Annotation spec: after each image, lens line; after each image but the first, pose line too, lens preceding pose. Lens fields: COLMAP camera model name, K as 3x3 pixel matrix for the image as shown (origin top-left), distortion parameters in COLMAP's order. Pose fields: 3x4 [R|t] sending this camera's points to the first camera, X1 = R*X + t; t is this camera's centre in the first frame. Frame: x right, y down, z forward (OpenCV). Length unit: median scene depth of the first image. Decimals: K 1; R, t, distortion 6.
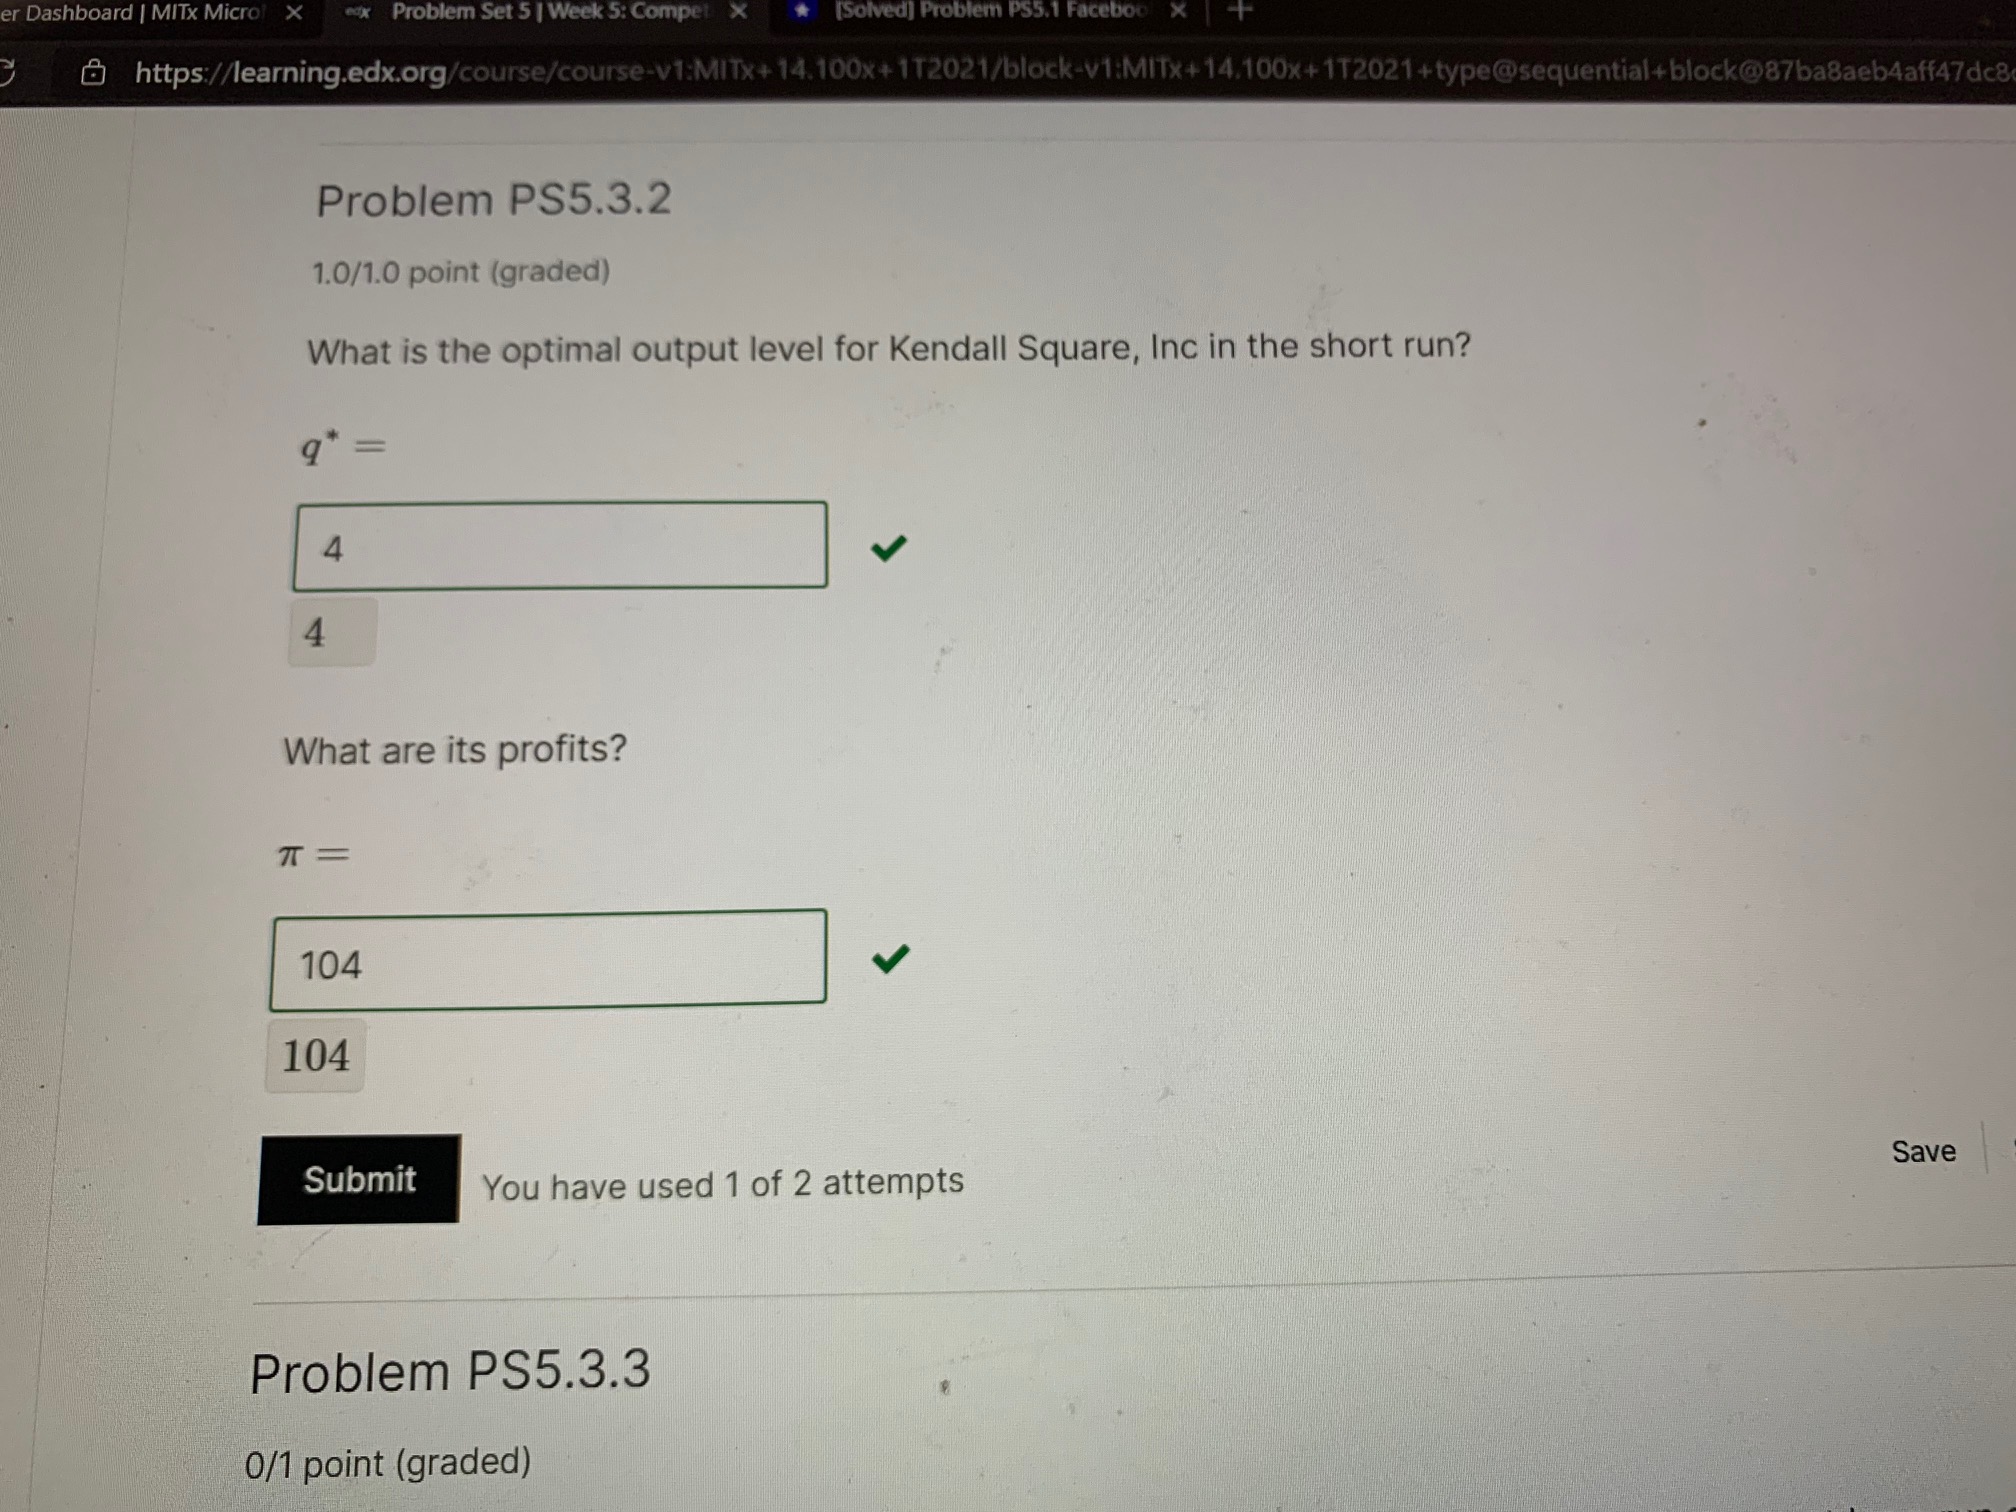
lens RADIAL K [[1810.9, 0, 1066.6], [0, 1810.9, 707.2], [0, 0, 1]] dist [-0.069672, 0.094313]
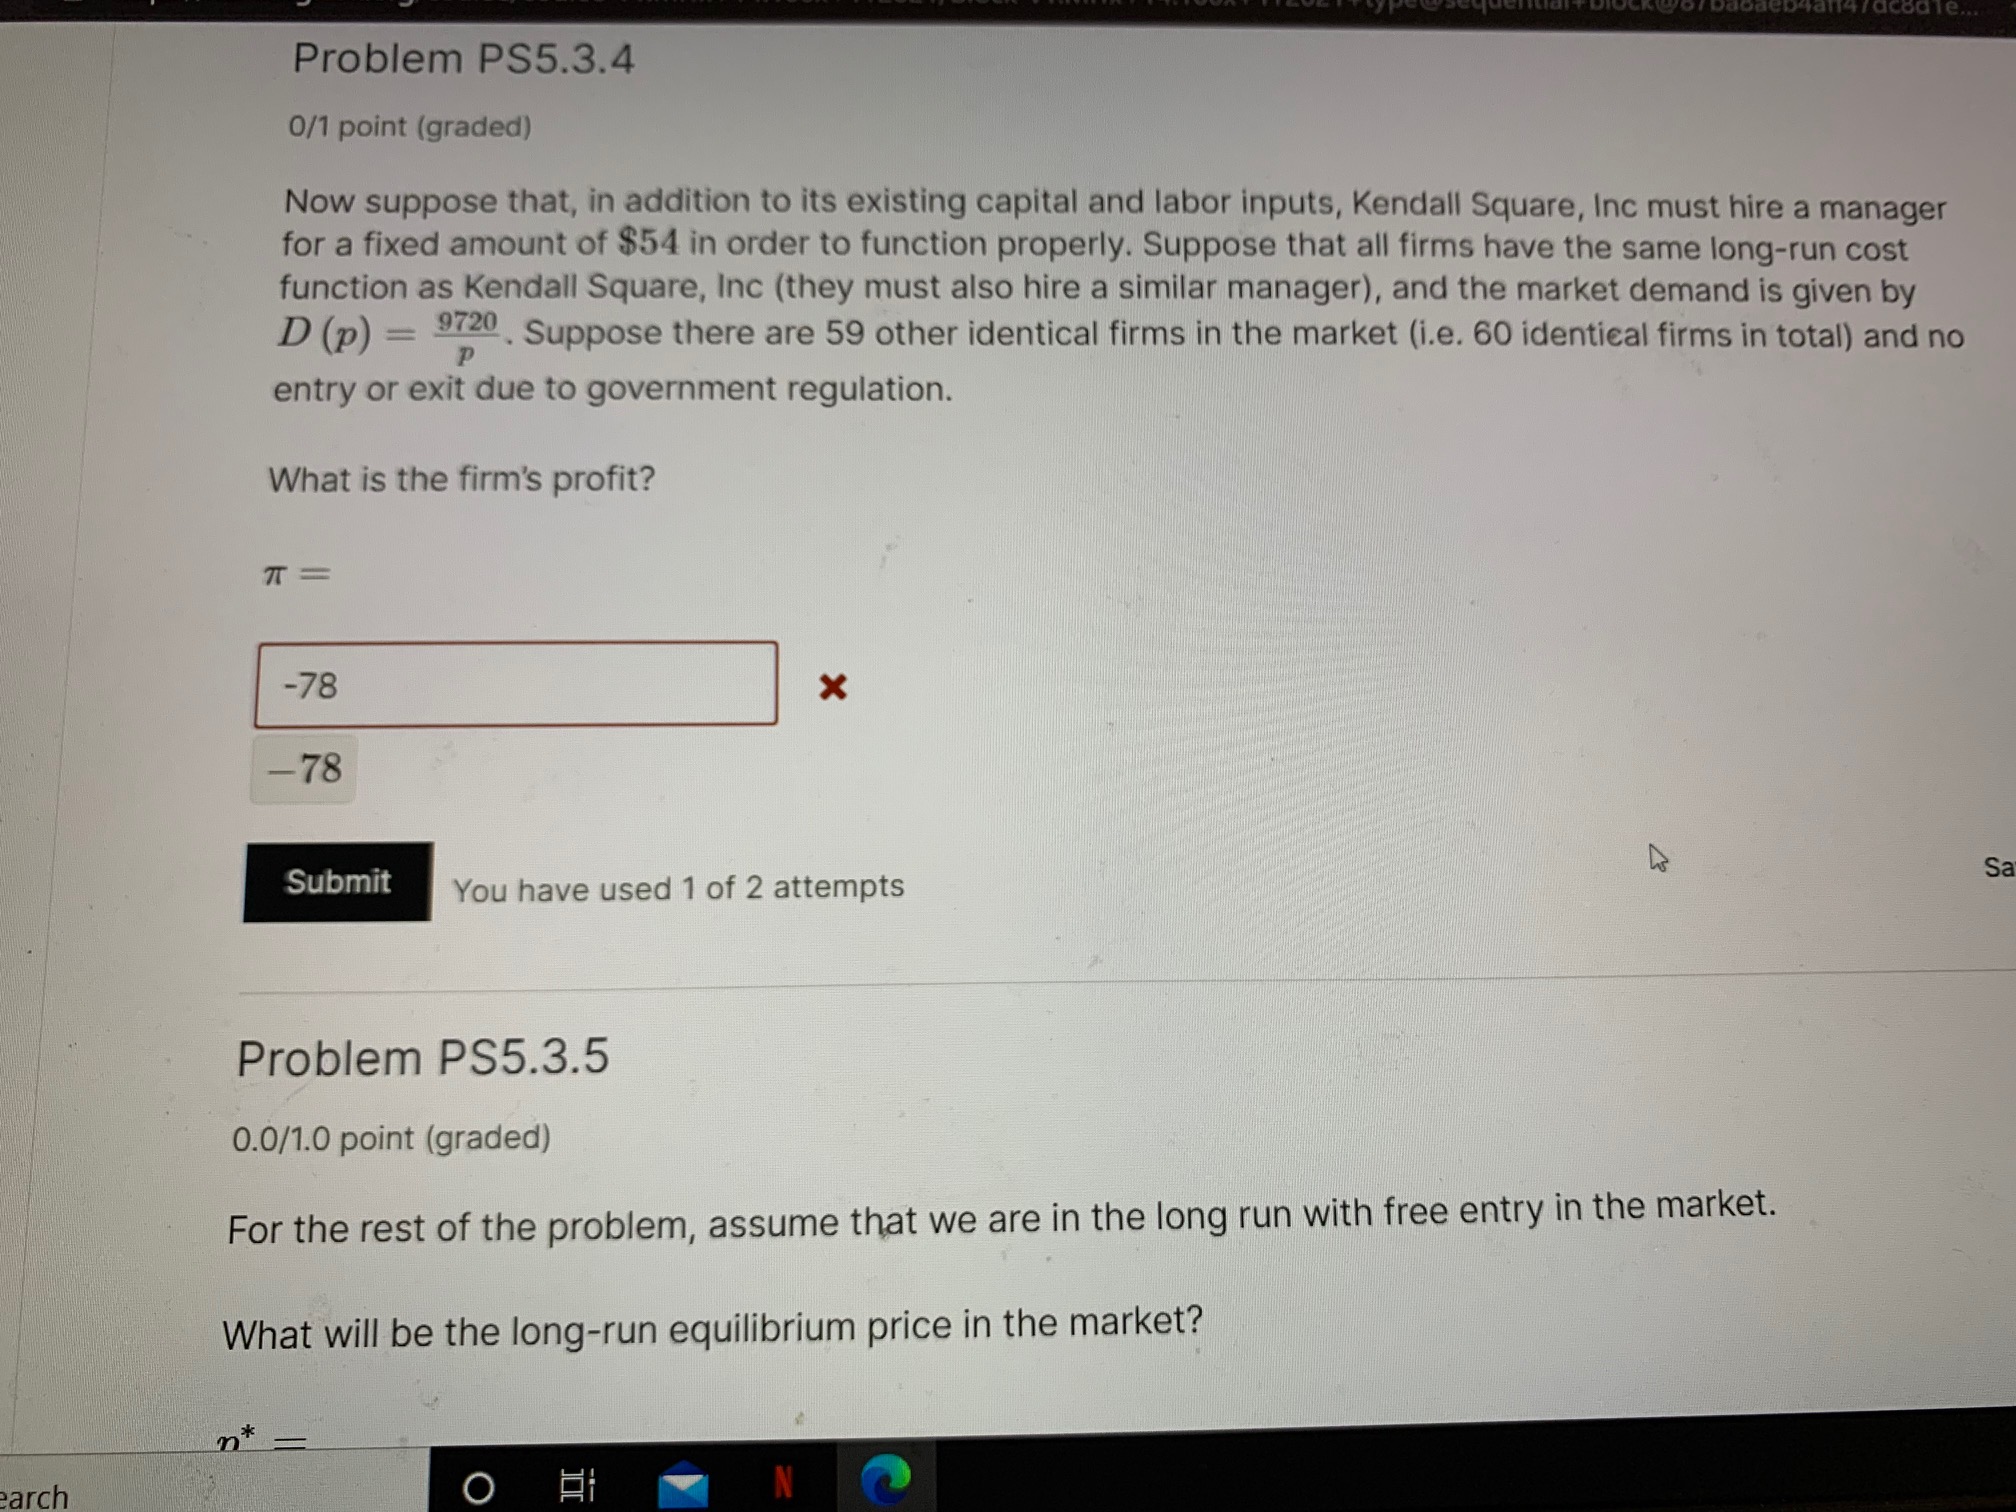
lens RADIAL K [[1764.9, 0, 1017.2], [0, 1764.9, 862.5], [0, 0, 1]] dist [-0.074905, 0.101301]
pose [[0.999979, 0.005116, 0.004029, 0.003428], [-0.005191, 0.999810, 0.018795, 0.167400], [-0.003932, -0.018815, 0.999815, -0.029795]]
